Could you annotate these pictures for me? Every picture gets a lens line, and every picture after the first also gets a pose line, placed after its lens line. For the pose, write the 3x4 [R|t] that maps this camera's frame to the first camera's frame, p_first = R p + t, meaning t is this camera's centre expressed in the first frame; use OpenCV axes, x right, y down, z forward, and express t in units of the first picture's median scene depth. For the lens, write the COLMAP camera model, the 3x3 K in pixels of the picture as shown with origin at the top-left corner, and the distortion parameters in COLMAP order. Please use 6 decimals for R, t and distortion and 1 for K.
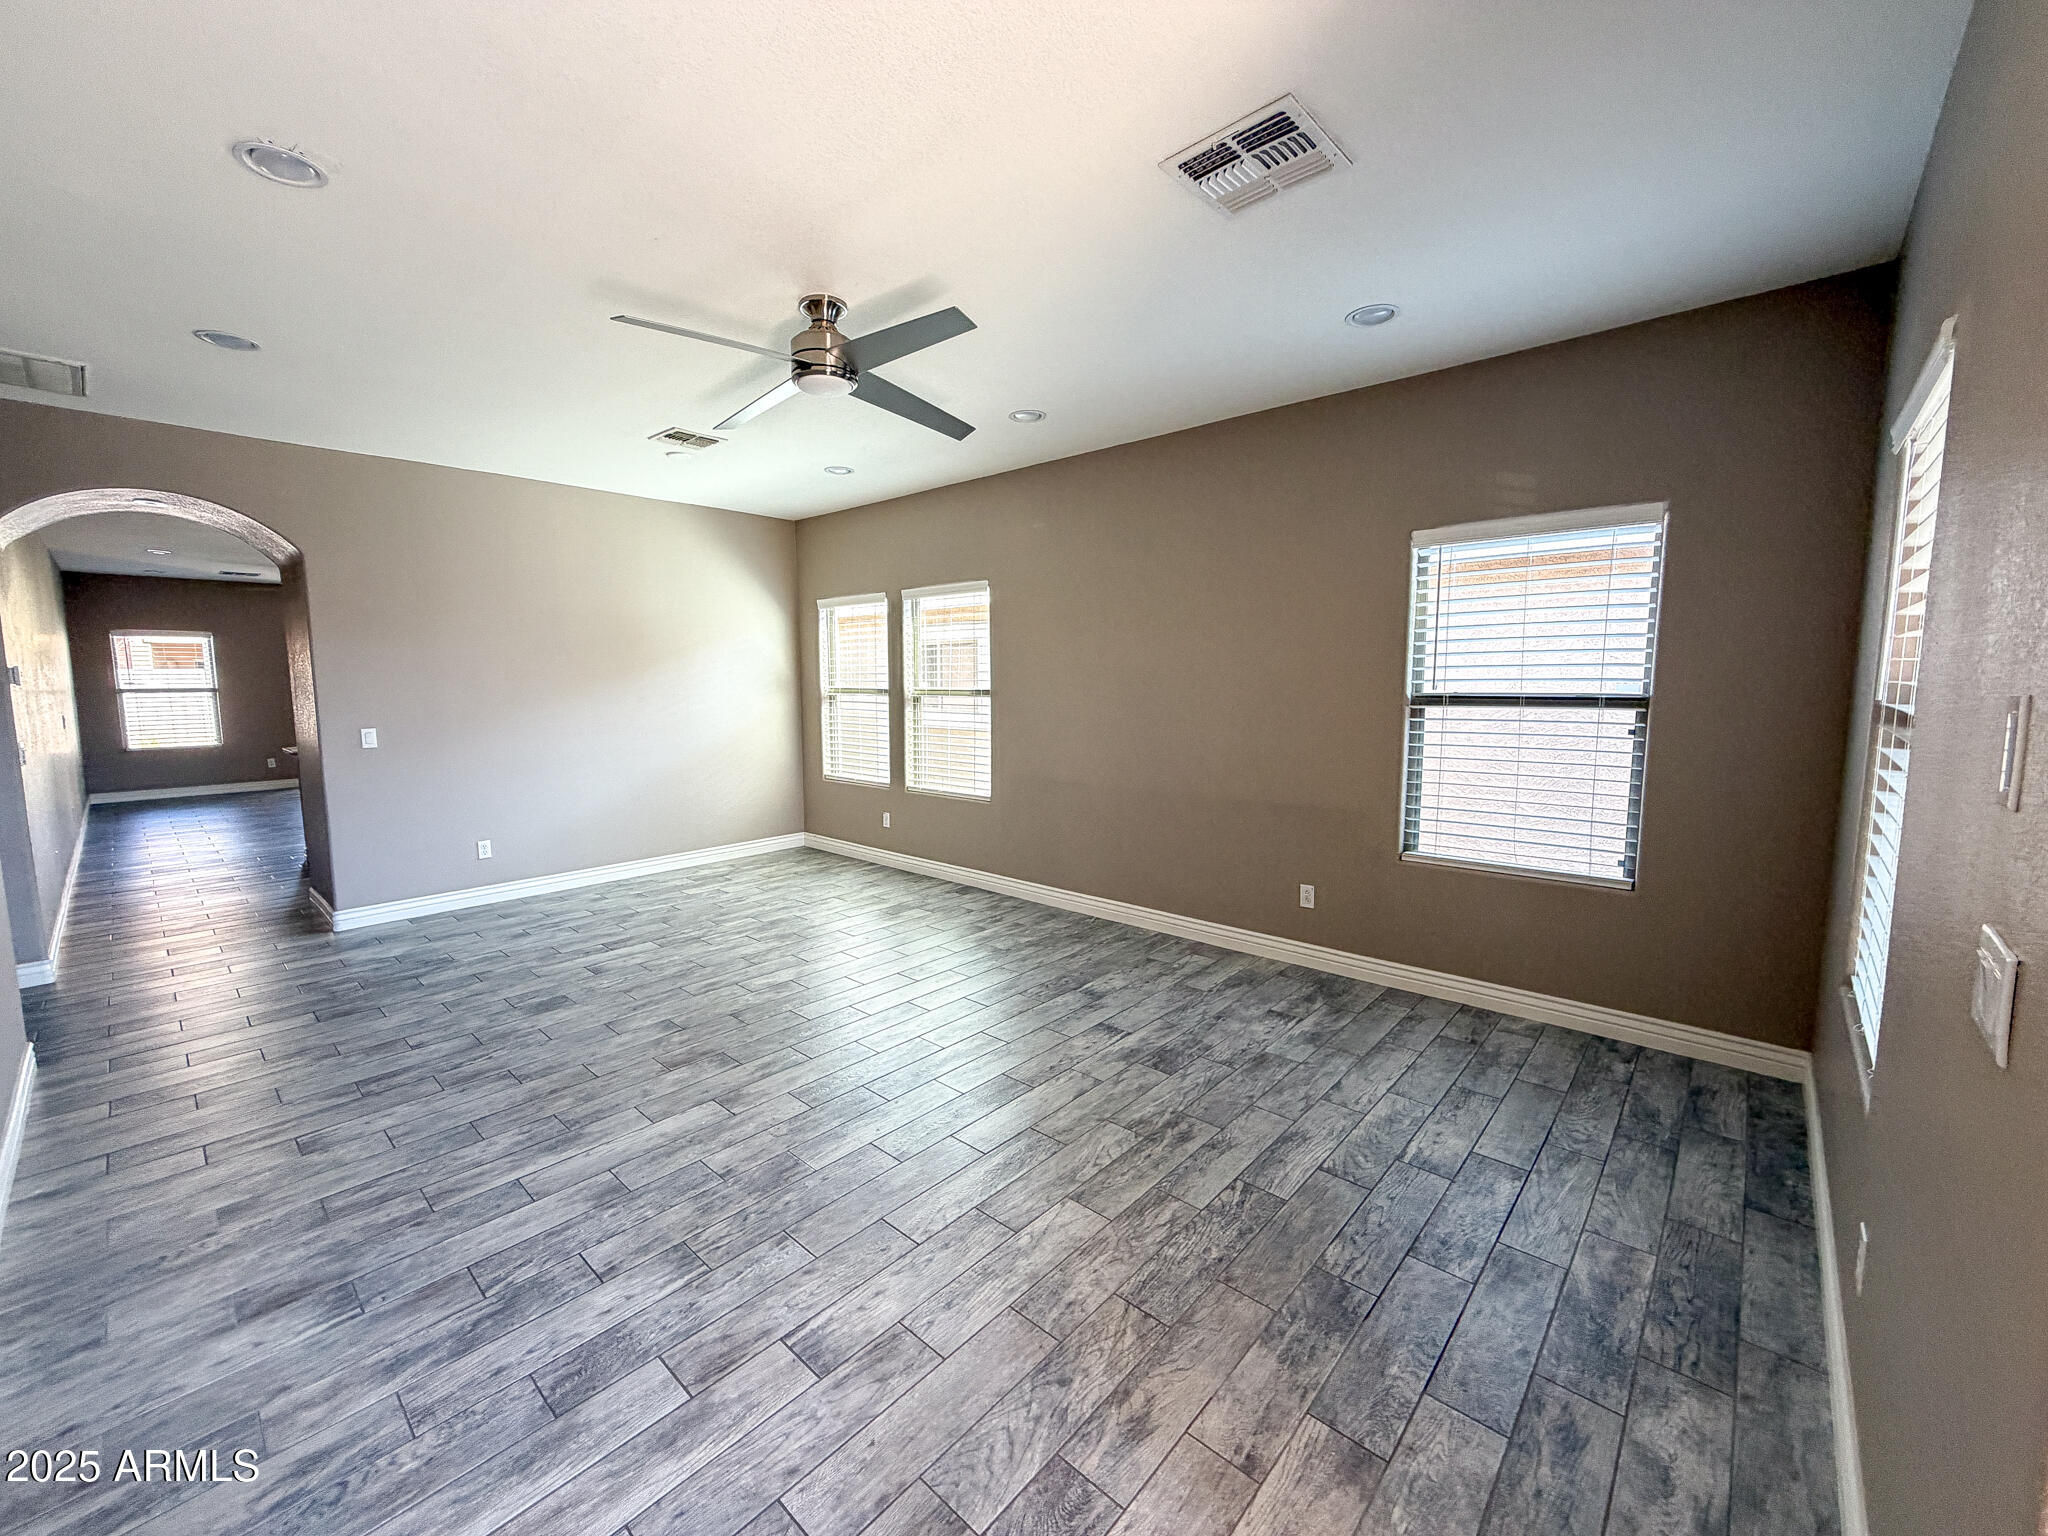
lens RADIAL K [[817.6, 0, 1018.2], [0, 817.6, 766.8], [0, 0, 1]] dist [-0.000321, 0.000134]
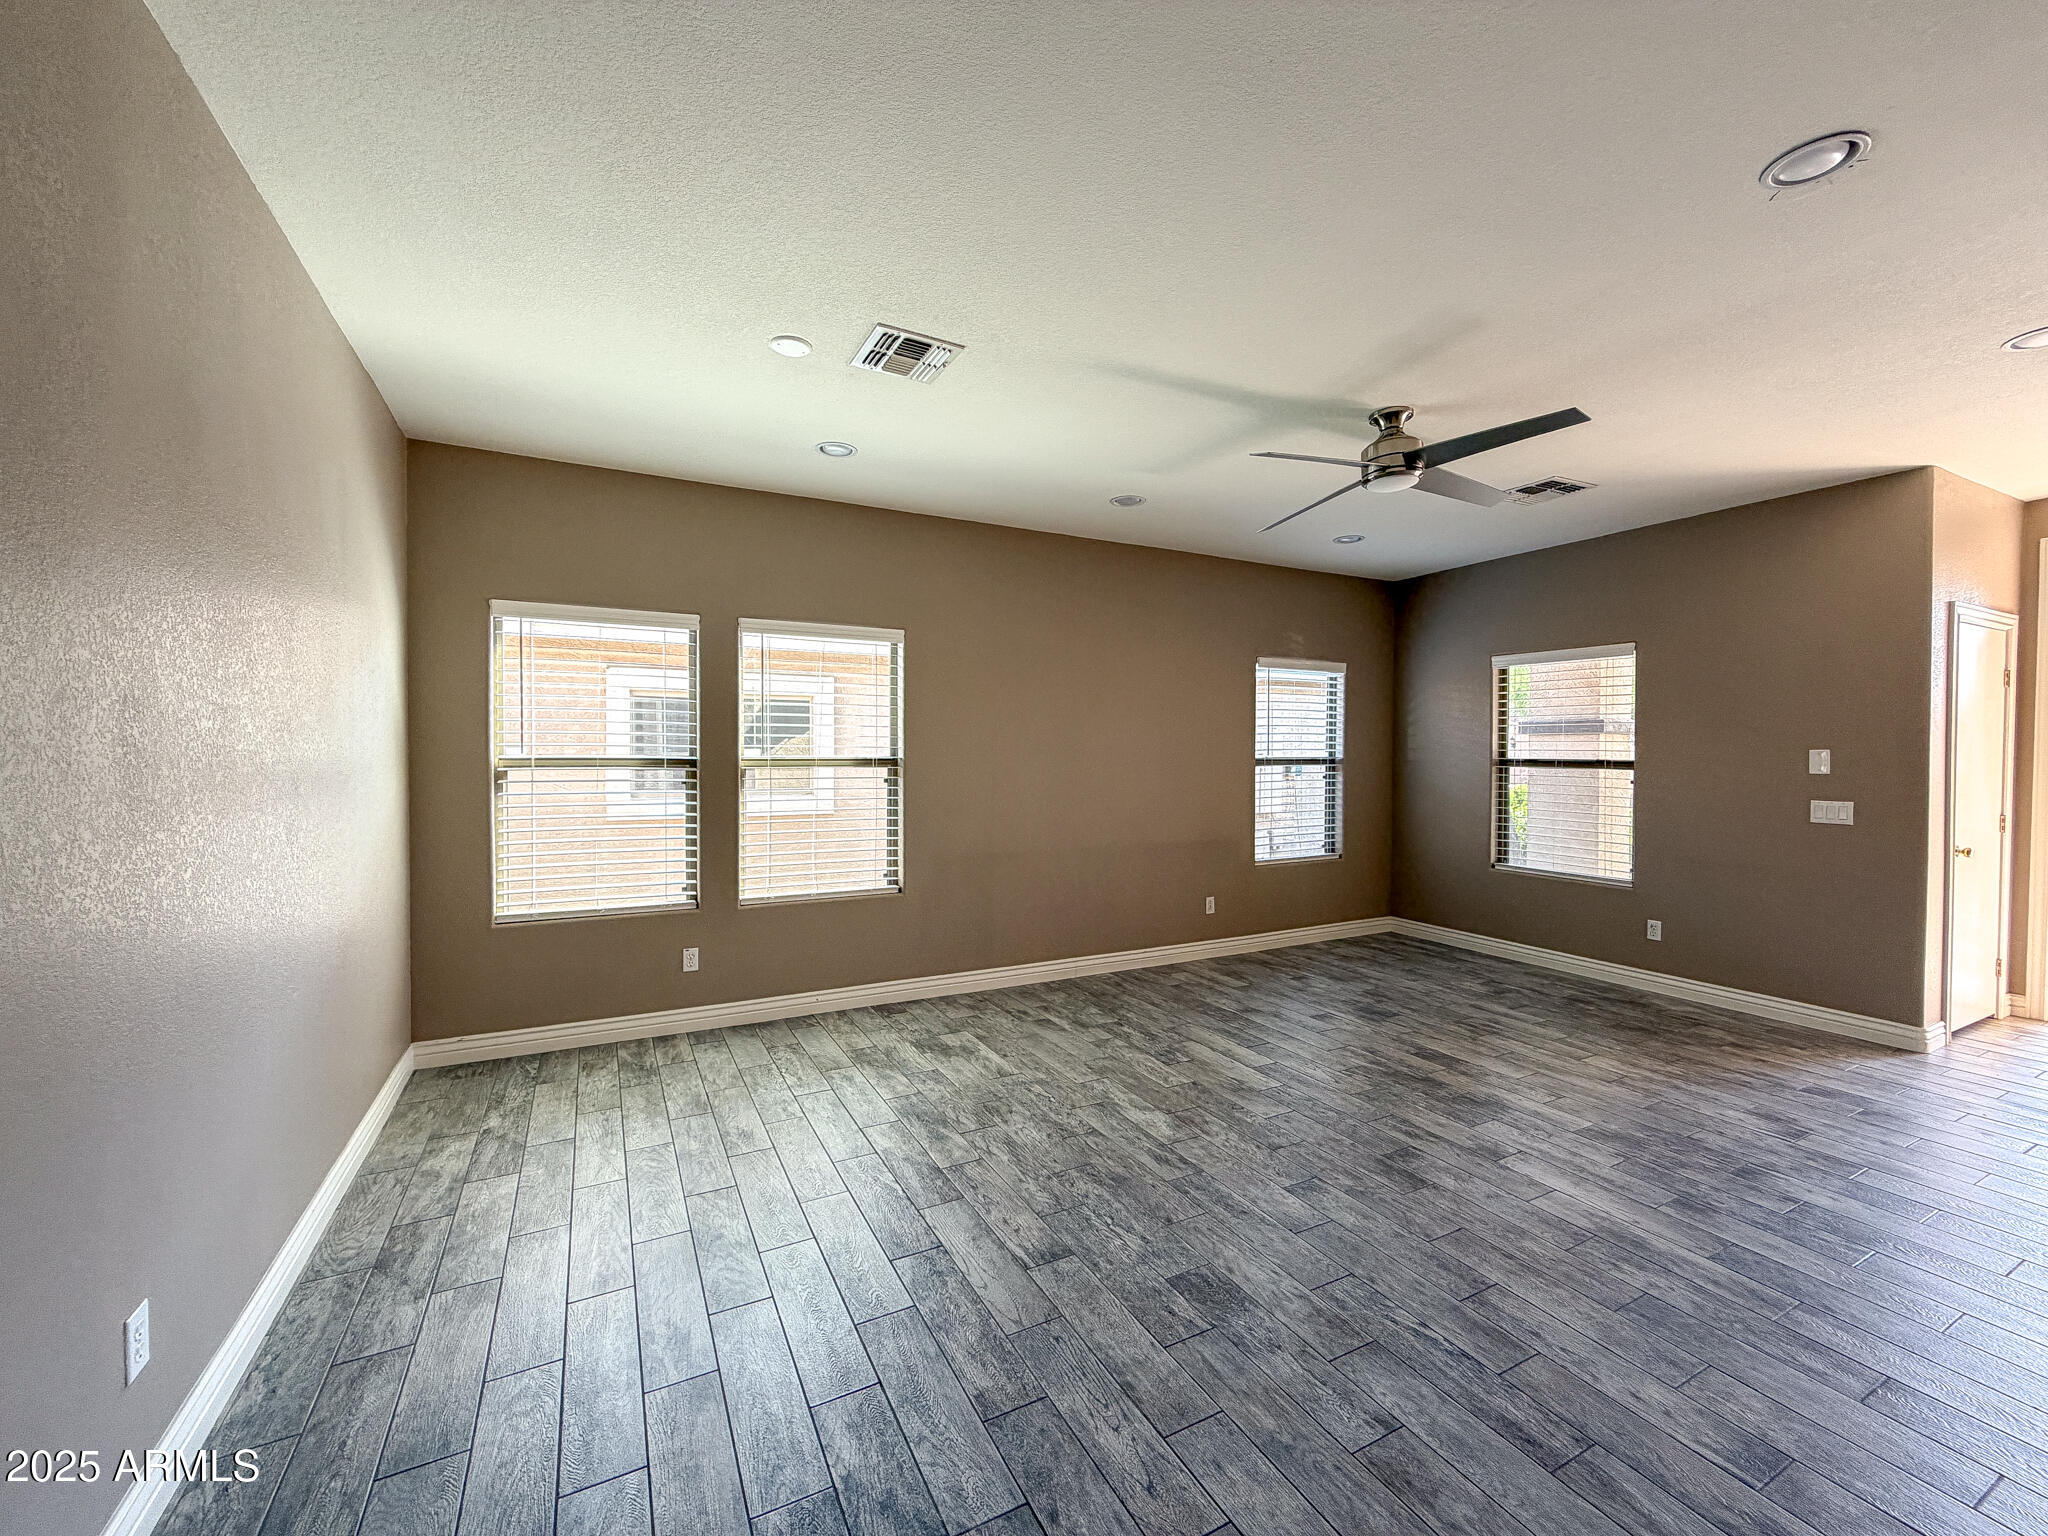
lens RADIAL K [[817.6, 0, 1018.2], [0, 817.6, 766.8], [0, 0, 1]] dist [-0.000321, 0.000134]
pose [[0.349373, -0.008874, 0.936942, -1.126083], [0.098291, 0.994785, -0.027230, -0.073254], [-0.931814, 0.101607, 0.348424, 0.860193]]
